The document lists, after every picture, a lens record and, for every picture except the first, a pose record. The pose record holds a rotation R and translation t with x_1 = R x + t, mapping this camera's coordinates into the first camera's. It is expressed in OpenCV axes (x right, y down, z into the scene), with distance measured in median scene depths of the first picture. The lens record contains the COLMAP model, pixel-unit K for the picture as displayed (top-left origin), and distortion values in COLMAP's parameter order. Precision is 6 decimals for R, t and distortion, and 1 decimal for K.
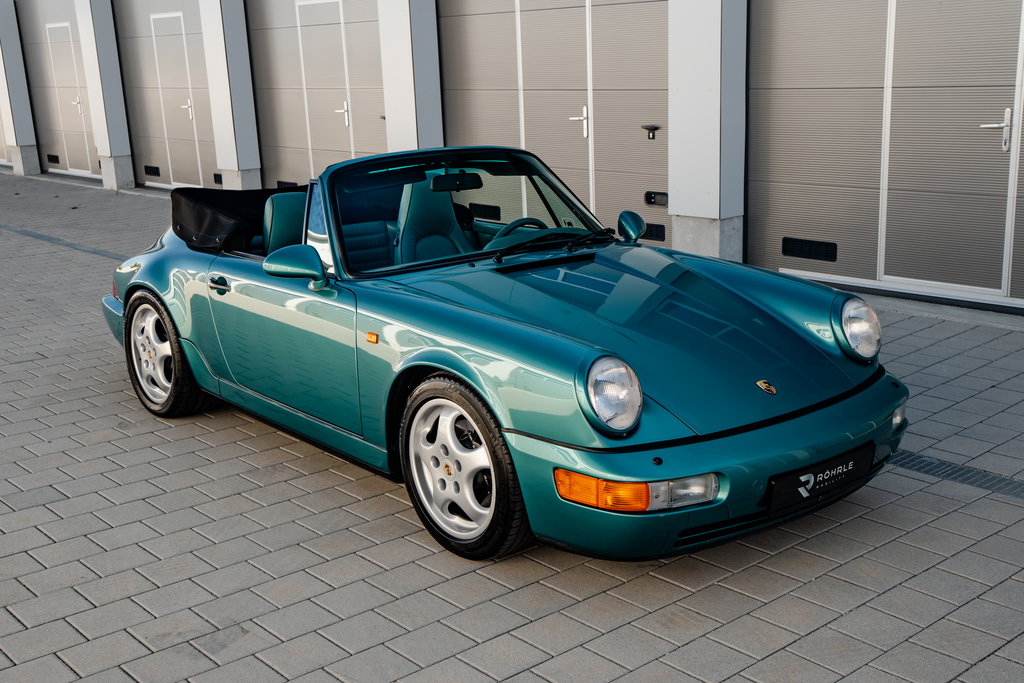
lens RADIAL K [[1139.6, 0, 512.0], [0, 1139.6, 341.5], [0, 0, 1]] dist [0.078722, 0.020196]
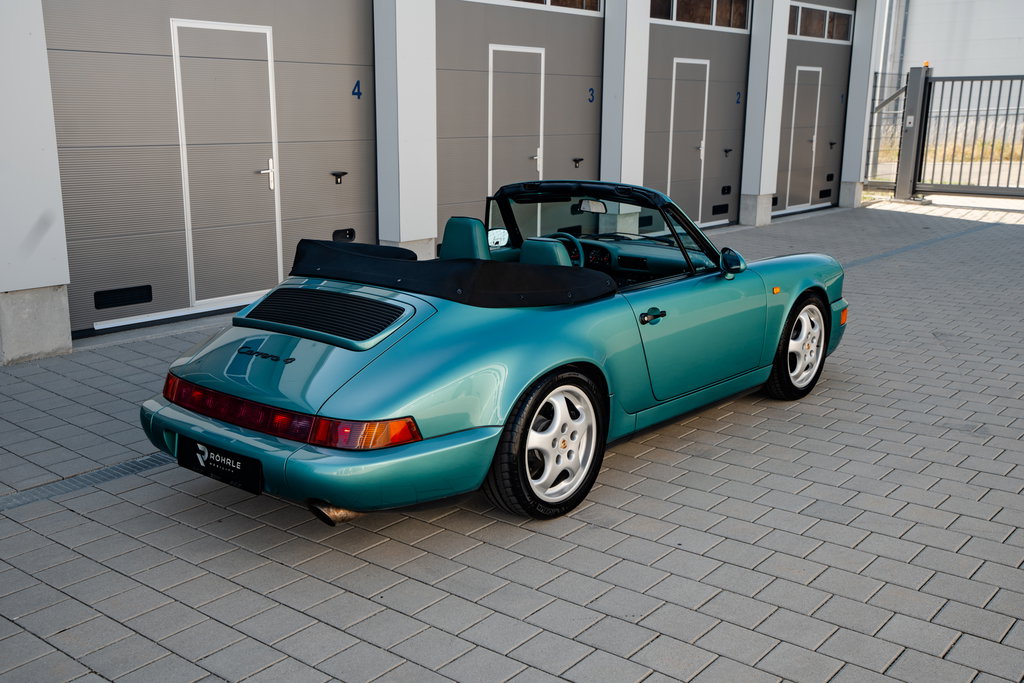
lens RADIAL K [[973.5, 0, 512.7], [0, 973.5, 338.2], [0, 0, 1]] dist [0.045500, 0.085476]
pose [[-0.124676, -0.196461, 0.972553, -0.843740], [0.243680, 0.944116, 0.221955, -0.196805], [-0.961809, 0.264664, -0.069835, 0.902192]]
